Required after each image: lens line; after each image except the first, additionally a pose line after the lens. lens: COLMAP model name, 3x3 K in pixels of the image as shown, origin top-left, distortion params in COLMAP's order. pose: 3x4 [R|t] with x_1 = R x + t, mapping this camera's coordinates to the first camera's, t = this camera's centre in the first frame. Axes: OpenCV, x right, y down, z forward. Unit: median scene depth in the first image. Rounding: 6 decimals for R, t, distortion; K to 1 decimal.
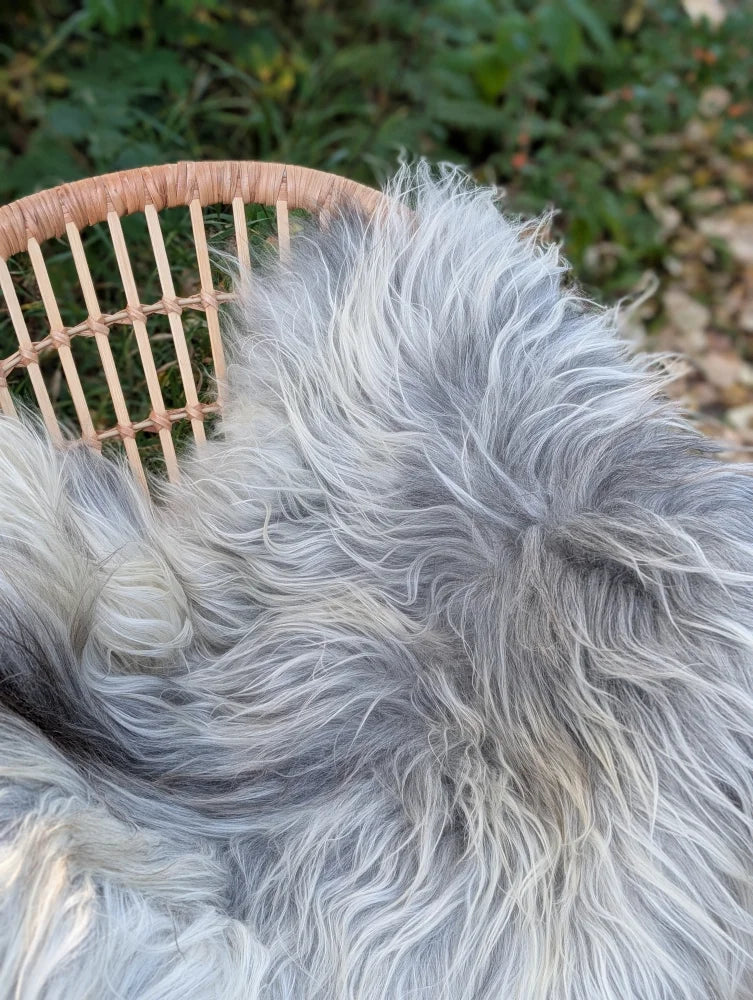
lens RADIAL K [[1448.2, 0, 389.9], [0, 1448.2, 472.0], [0, 0, 1]] dist [0.032533, 0.000000]
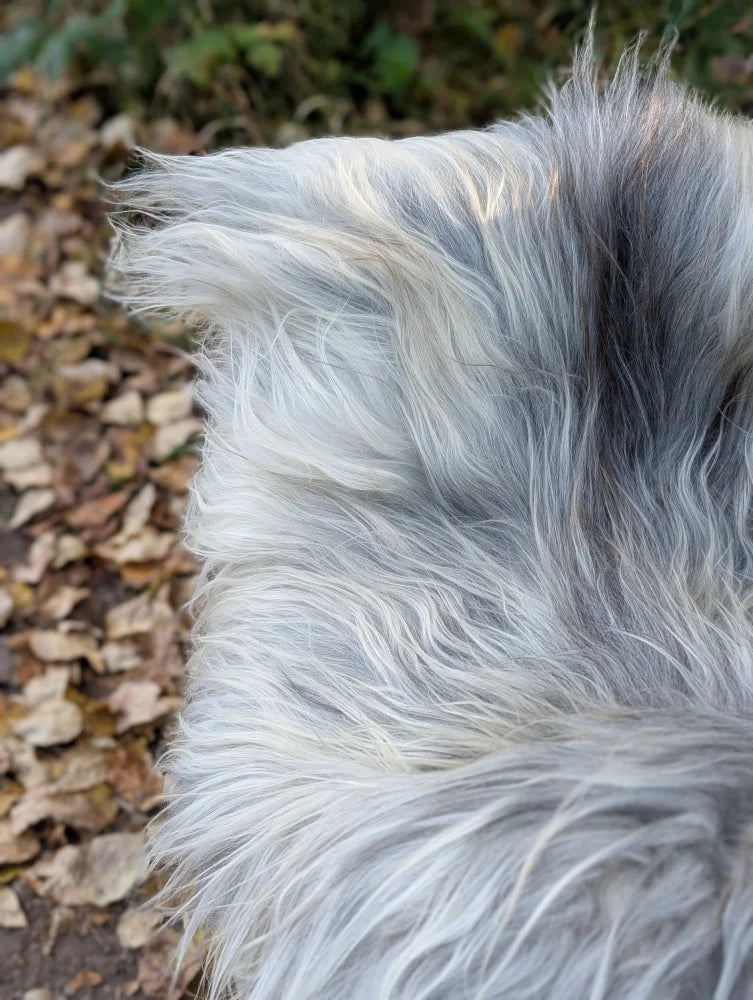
lens RADIAL K [[1448.2, 0, 366.9], [0, 1448.2, 502.7], [0, 0, 1]] dist [0.032533, 0.000000]
pose [[-0.317339, 0.673736, -0.667365, 0.561922], [-0.564793, 0.431037, 0.703716, -0.379506], [0.761778, 0.600239, 0.243737, 0.654359]]
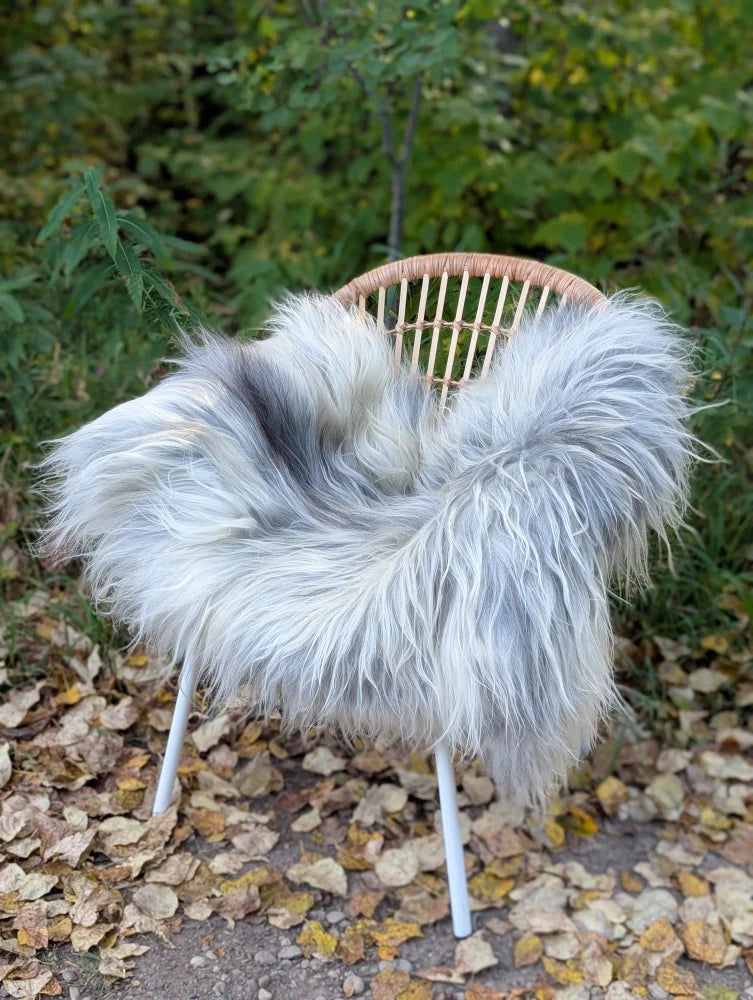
lens RADIAL K [[1448.2, 0, 378.0], [0, 1448.2, 500.7], [0, 0, 1]] dist [0.032533, 0.000000]
pose [[0.579657, 0.330512, -0.744822, 1.453508], [-0.477454, 0.878467, 0.018238, 0.137301], [0.660330, 0.345046, 0.667014, -0.311945]]
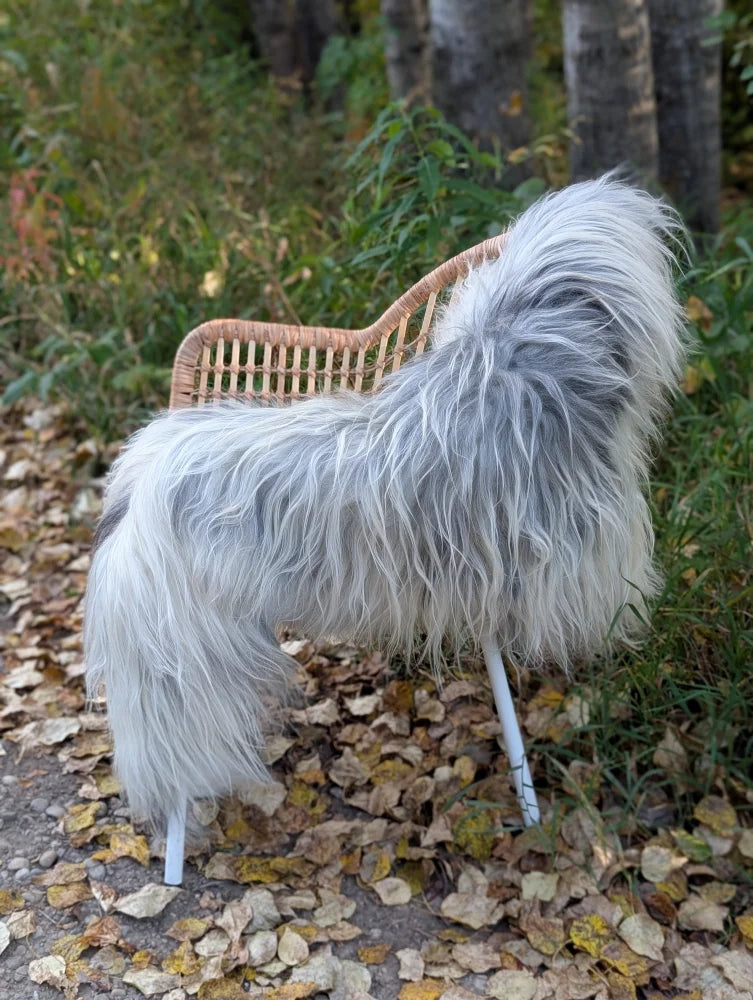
lens RADIAL K [[1448.2, 0, 375.2], [0, 1448.2, 499.5], [0, 0, 1]] dist [0.032533, 0.000000]
pose [[-0.287955, 0.379286, -0.879332, 1.663545], [-0.533975, 0.698640, 0.476208, -0.763870], [0.794955, 0.606667, 0.001352, 1.159006]]
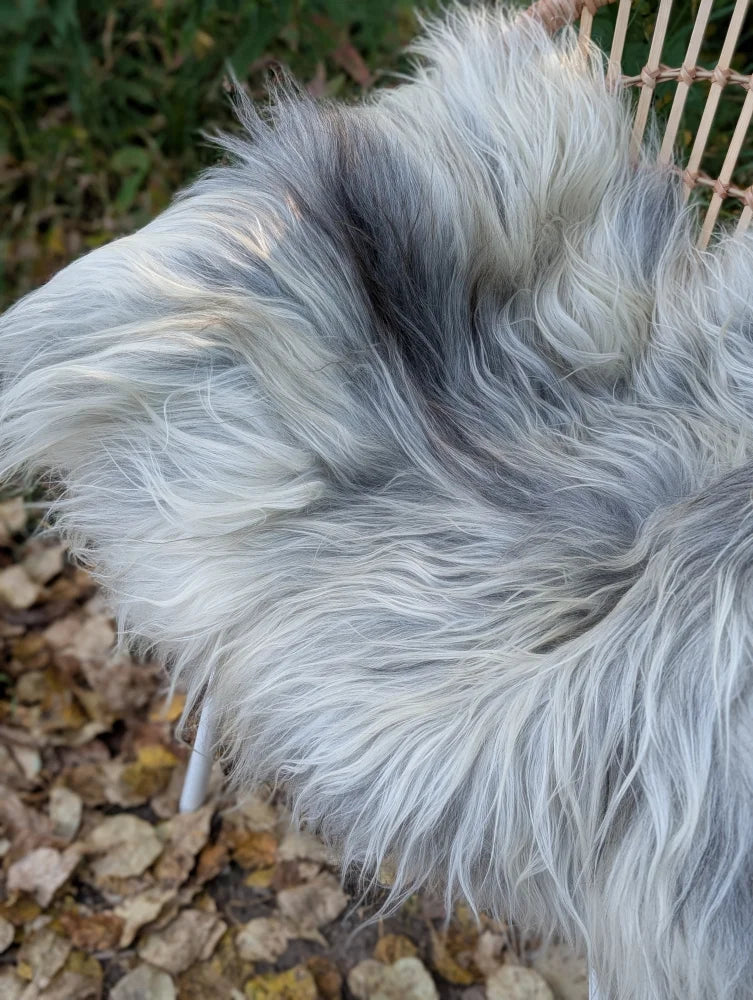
lens RADIAL K [[1448.2, 0, 338.5], [0, 1448.2, 492.9], [0, 0, 1]] dist [0.032533, 0.000000]
pose [[0.384347, 0.619603, -0.684376, 0.666322], [-0.514905, 0.759176, 0.398152, -0.163140], [0.766258, 0.199360, 0.610823, 0.236223]]
